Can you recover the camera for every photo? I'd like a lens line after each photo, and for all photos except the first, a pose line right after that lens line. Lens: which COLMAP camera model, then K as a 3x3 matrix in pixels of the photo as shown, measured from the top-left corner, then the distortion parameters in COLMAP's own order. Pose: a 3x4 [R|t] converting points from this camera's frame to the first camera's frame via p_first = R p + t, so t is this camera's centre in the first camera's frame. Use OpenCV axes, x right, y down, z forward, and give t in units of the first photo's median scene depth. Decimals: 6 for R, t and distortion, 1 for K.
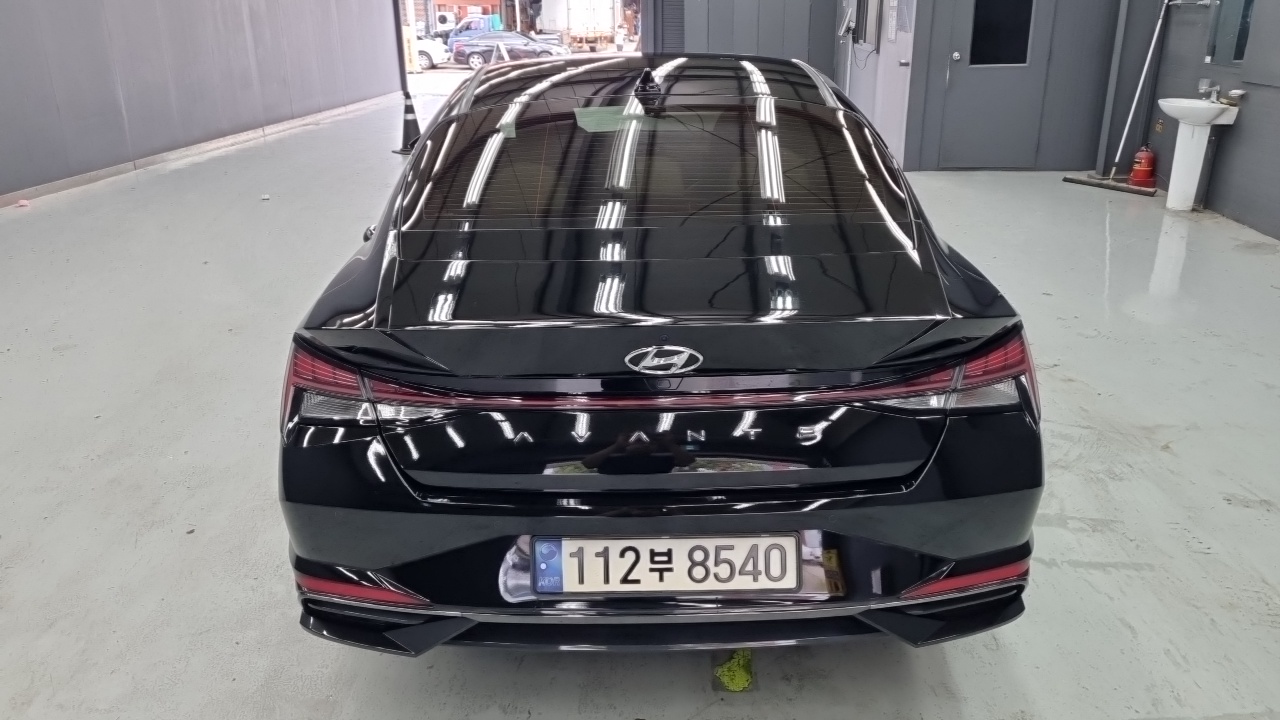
lens RADIAL K [[960.0, 0, 640.0], [0, 960.0, 335.1], [0, 0, 1]] dist [0.011956, -0.007395]
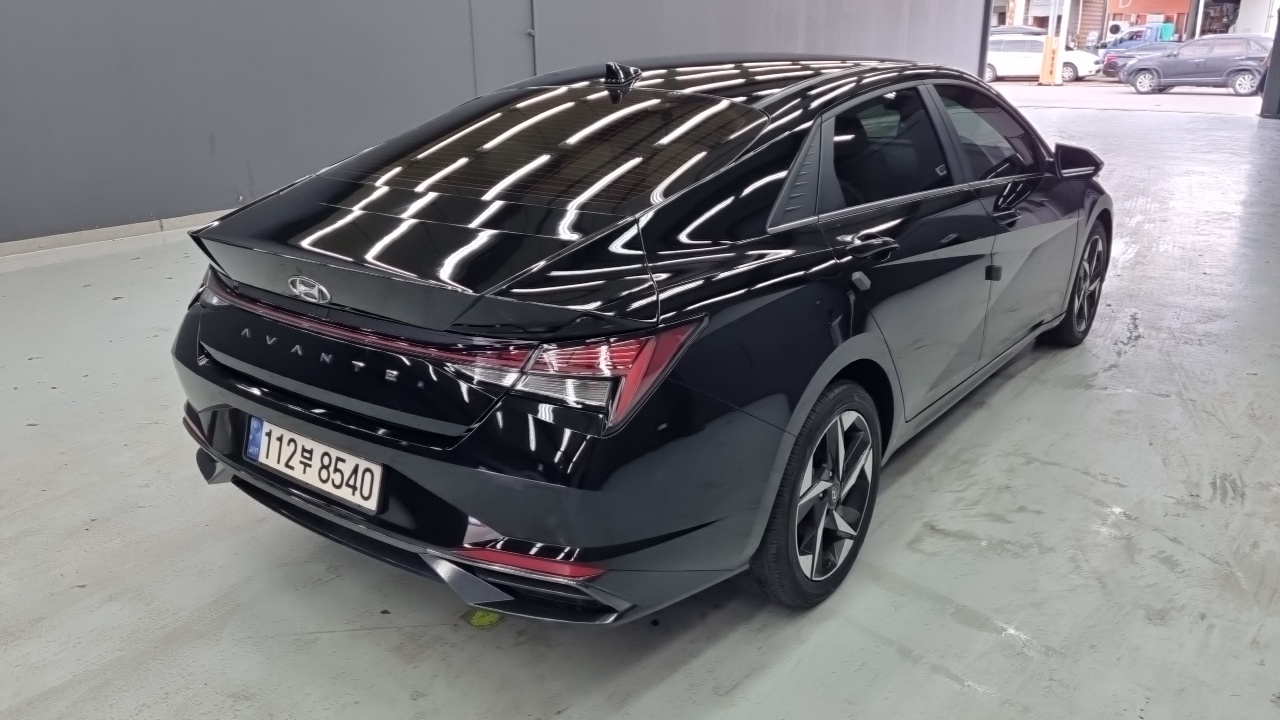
lens RADIAL K [[960.0, 0, 640.0], [0, 960.0, 335.1], [0, 0, 1]] dist [0.011956, -0.007395]
pose [[0.800094, 0.185824, -0.570368, 1.020929], [-0.191062, 0.980234, 0.051342, -0.057925], [0.568635, 0.067897, 0.819783, 0.234236]]
